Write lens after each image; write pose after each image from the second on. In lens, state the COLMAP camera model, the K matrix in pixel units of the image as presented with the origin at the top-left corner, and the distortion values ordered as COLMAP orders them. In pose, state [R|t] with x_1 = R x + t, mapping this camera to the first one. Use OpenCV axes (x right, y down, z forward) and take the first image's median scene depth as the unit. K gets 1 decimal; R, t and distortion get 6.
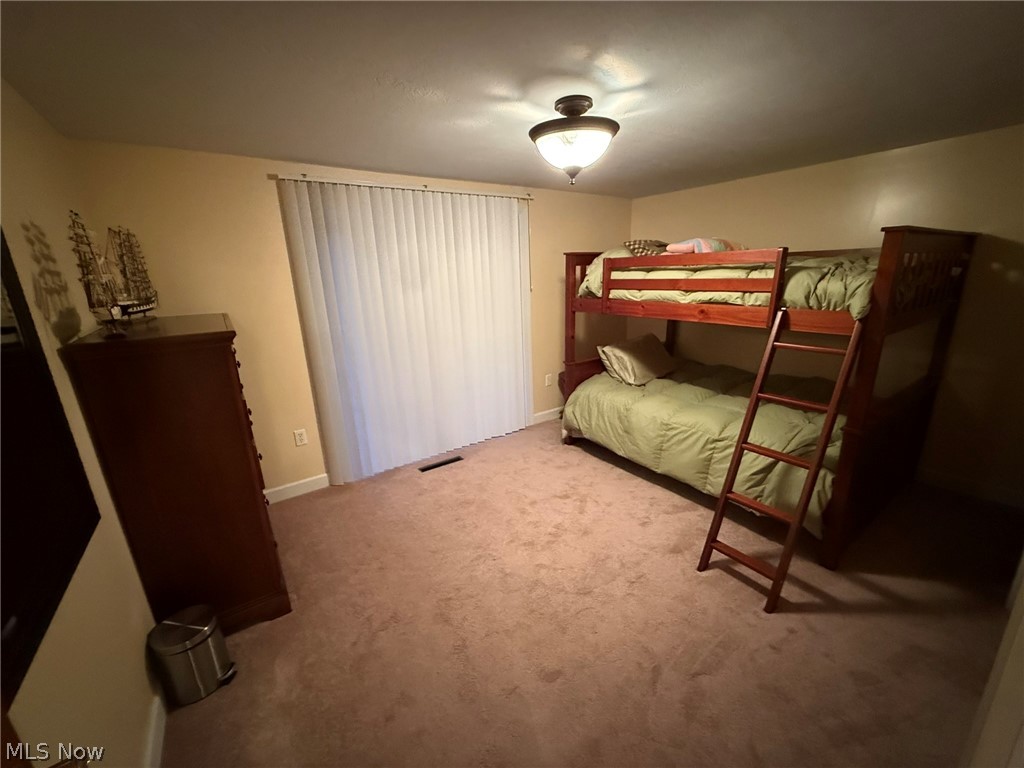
lens RADIAL K [[405.8, 0, 507.1], [0, 405.8, 384.6], [0, 0, 1]] dist [0.000416, -0.000296]
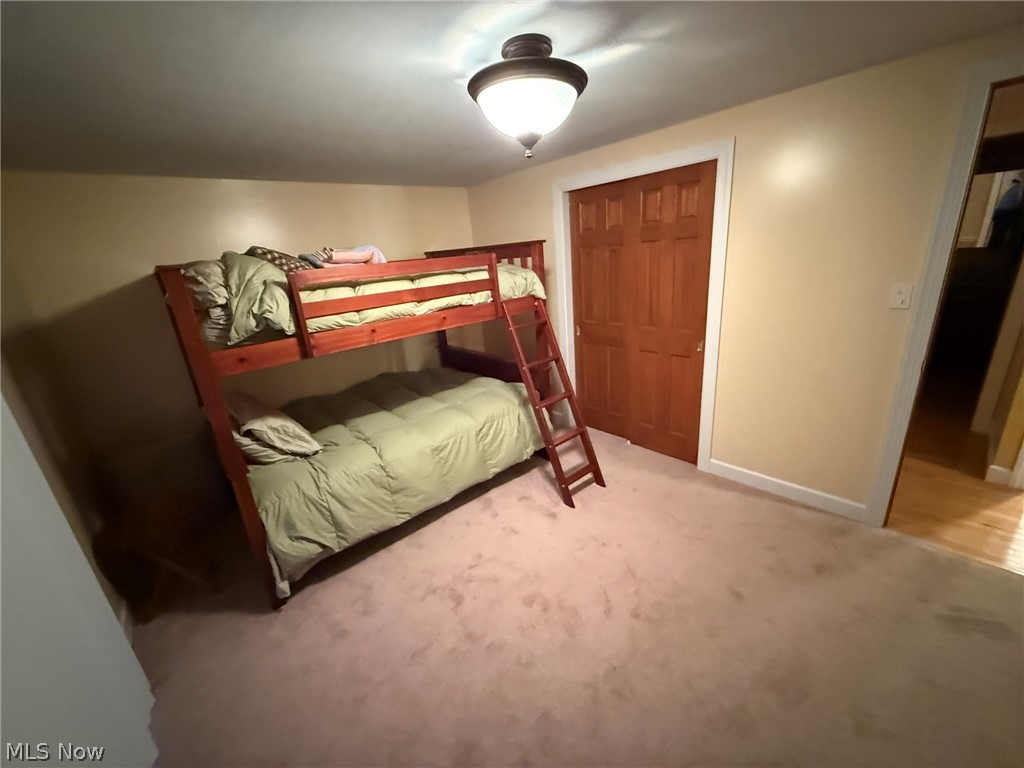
lens RADIAL K [[405.8, 0, 508.5], [0, 405.8, 384.5], [0, 0, 1]] dist [0.000416, -0.000296]
pose [[-0.115391, -0.267225, 0.956700, -0.445118], [0.351270, 0.889923, 0.290941, -0.231150], [-0.929136, 0.369632, -0.008821, 0.794986]]
